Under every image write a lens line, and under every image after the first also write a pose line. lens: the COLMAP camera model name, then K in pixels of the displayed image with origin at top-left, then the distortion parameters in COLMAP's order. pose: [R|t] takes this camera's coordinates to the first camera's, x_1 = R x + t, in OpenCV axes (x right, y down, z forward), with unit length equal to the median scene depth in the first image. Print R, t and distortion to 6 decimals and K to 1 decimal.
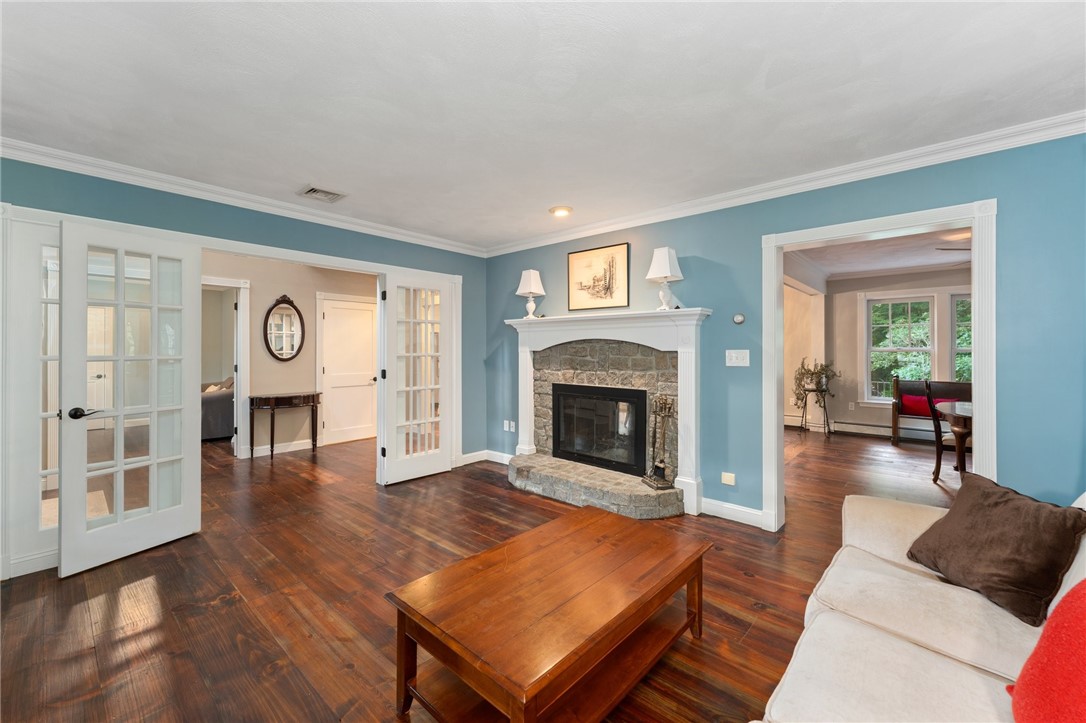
lens RADIAL K [[433.3, 0, 547.1], [0, 433.3, 351.1], [0, 0, 1]] dist [-0.000938, -0.000498]
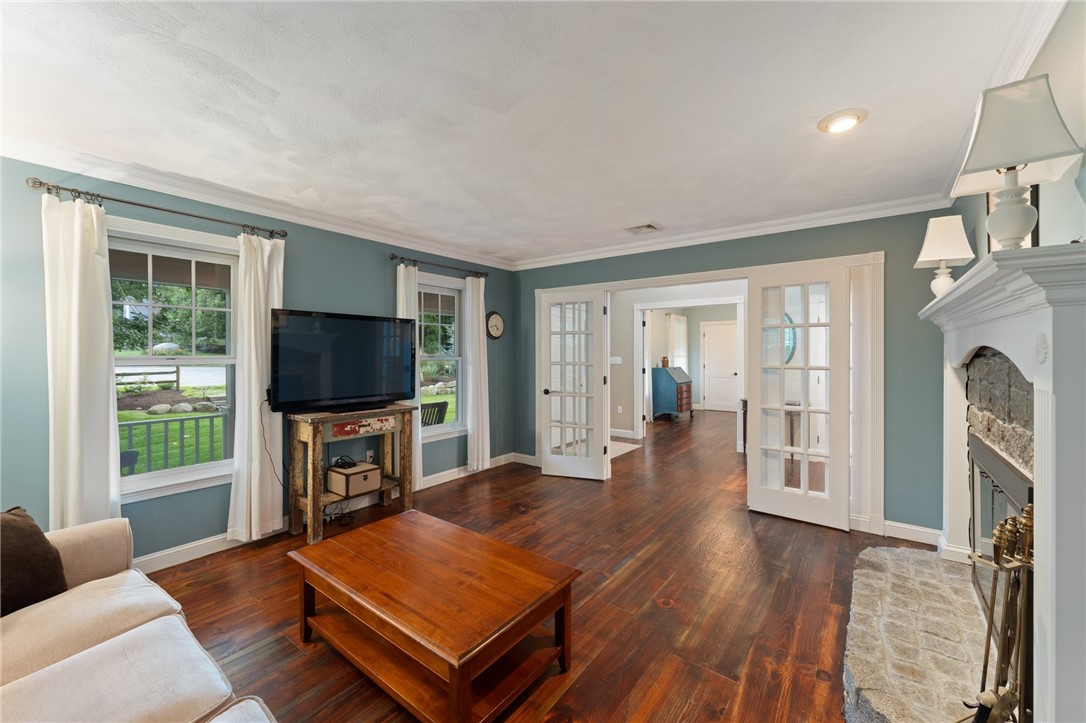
lens RADIAL K [[433.3, 0, 547.1], [0, 433.3, 351.1], [0, 0, 1]] dist [-0.000938, -0.000498]
pose [[0.078716, -0.001964, -0.996895, 0.563326], [-0.004585, 0.999987, -0.002332, -0.020796], [0.996887, 0.004754, 0.078706, 0.571673]]
